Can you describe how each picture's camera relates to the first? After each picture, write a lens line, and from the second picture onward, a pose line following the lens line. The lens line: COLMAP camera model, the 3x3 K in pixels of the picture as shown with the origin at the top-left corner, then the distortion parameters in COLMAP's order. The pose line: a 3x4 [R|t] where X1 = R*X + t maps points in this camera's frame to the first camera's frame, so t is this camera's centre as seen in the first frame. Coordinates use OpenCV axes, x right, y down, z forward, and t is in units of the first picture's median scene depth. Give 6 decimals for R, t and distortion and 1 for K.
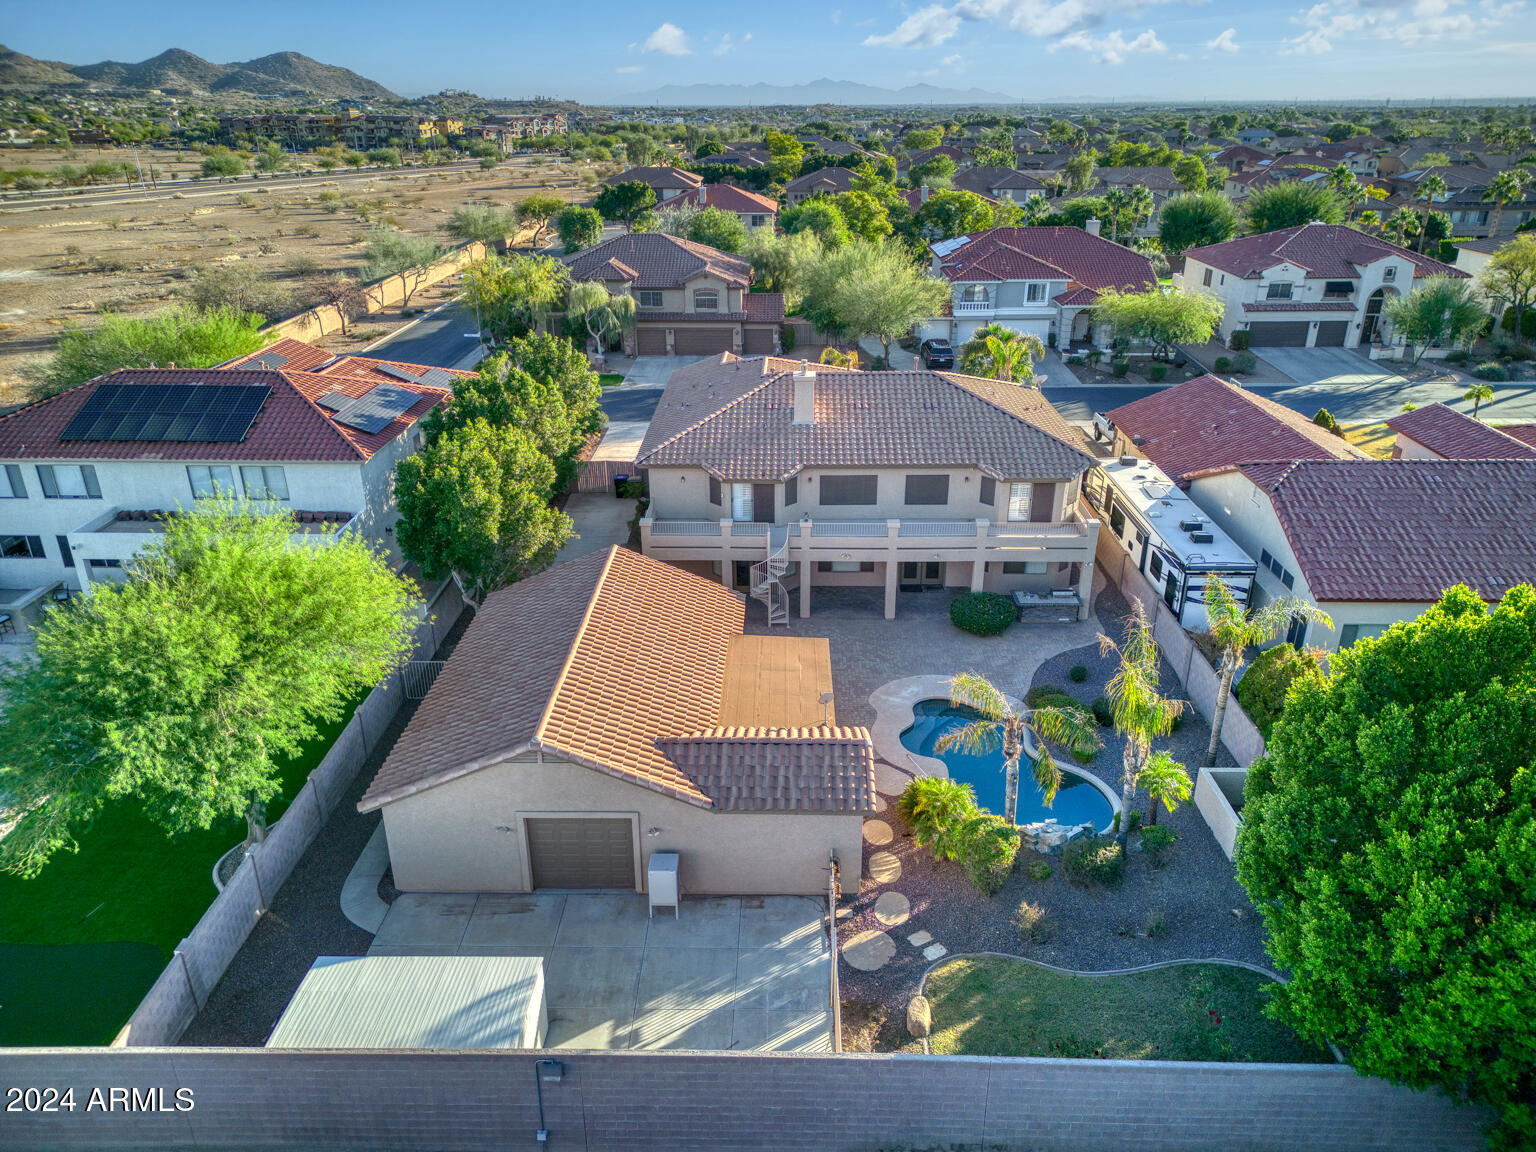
lens RADIAL K [[1069.7, 0, 768.0], [0, 1069.7, 576.0], [0, 0, 1]] dist [0.089122, -0.088985]
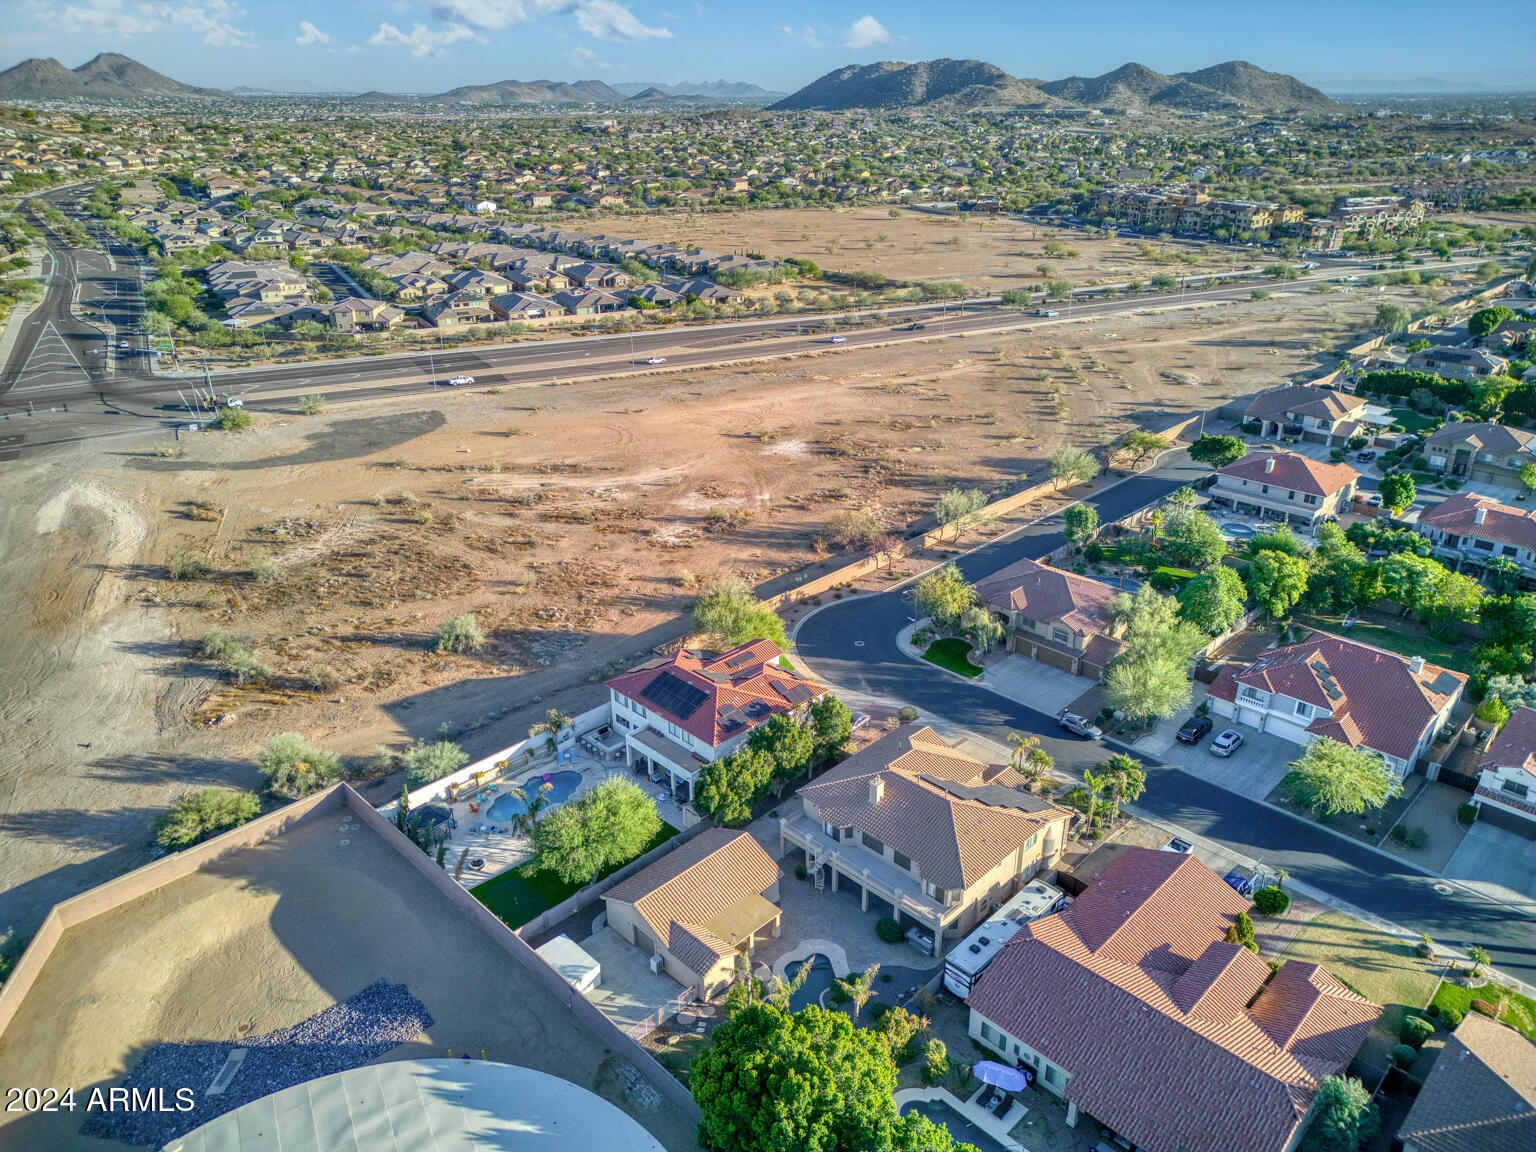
lens RADIAL K [[1069.7, 0, 768.0], [0, 1069.7, 576.0], [0, 0, 1]] dist [0.089122, -0.088985]
pose [[0.725291, 0.283203, -0.627494, 0.166437], [-0.277952, 0.954340, 0.109445, -0.114074], [0.629838, 0.095033, 0.770891, -0.123131]]
